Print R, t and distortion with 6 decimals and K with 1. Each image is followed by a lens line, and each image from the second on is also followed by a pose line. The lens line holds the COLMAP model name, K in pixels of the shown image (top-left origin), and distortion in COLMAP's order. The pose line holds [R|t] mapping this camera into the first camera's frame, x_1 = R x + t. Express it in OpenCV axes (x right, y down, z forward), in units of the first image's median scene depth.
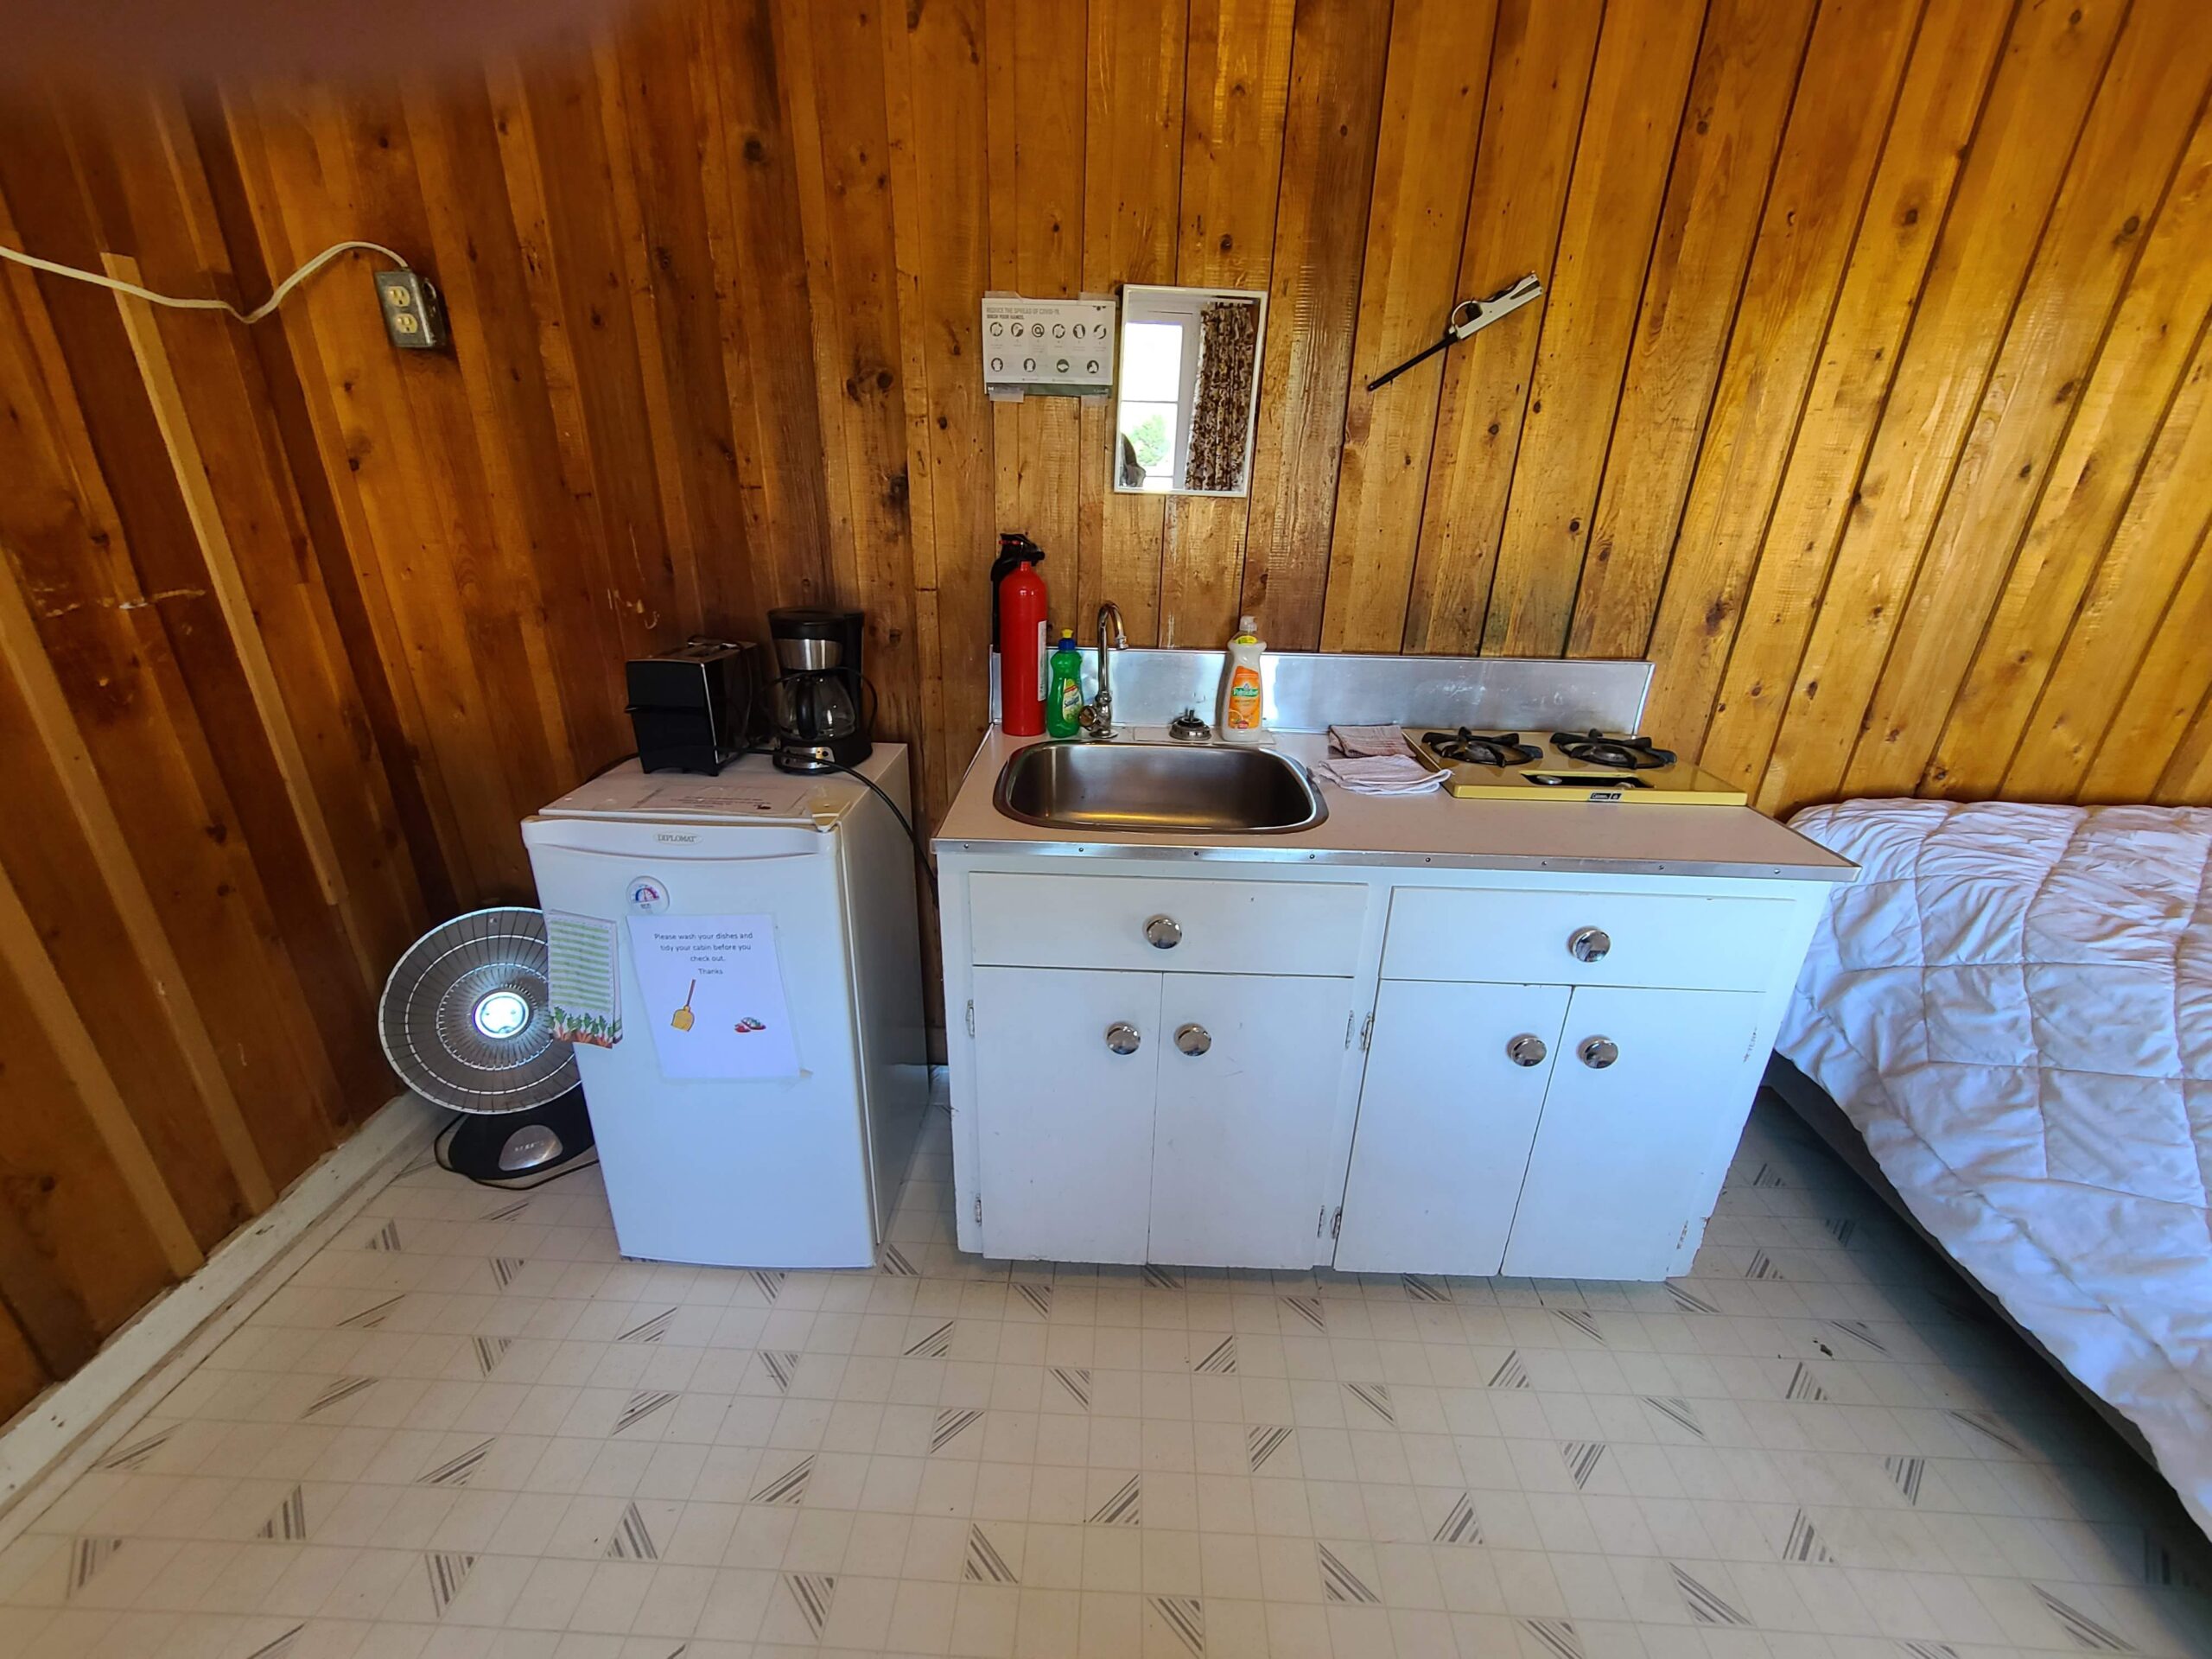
lens RADIAL K [[904.6, 0, 1106.4], [0, 904.6, 823.3], [0, 0, 1]] dist [-0.001286, 0.000665]
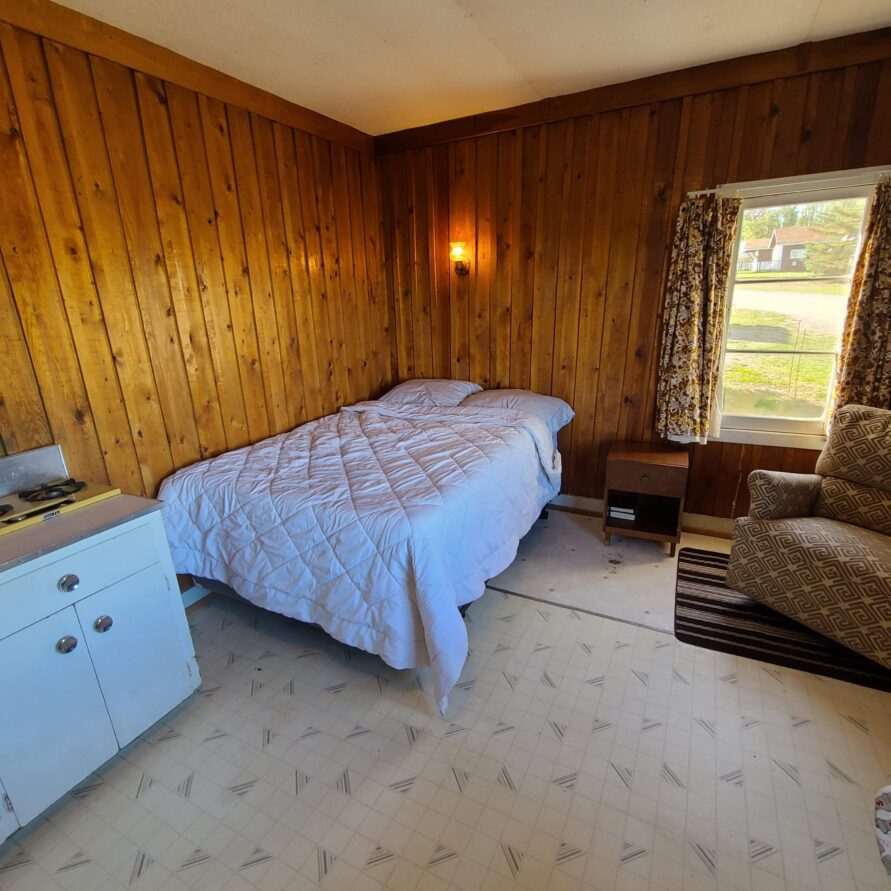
lens RADIAL K [[486.8, 0, 443.7], [0, 486.8, 451.8], [0, 0, 1]] dist [0.001018, -0.001612]
pose [[0.434578, -0.308250, 0.846241, 0.039051], [0.388085, 0.911991, 0.132903, 0.035575], [-0.812731, 0.270657, 0.515958, -0.315172]]
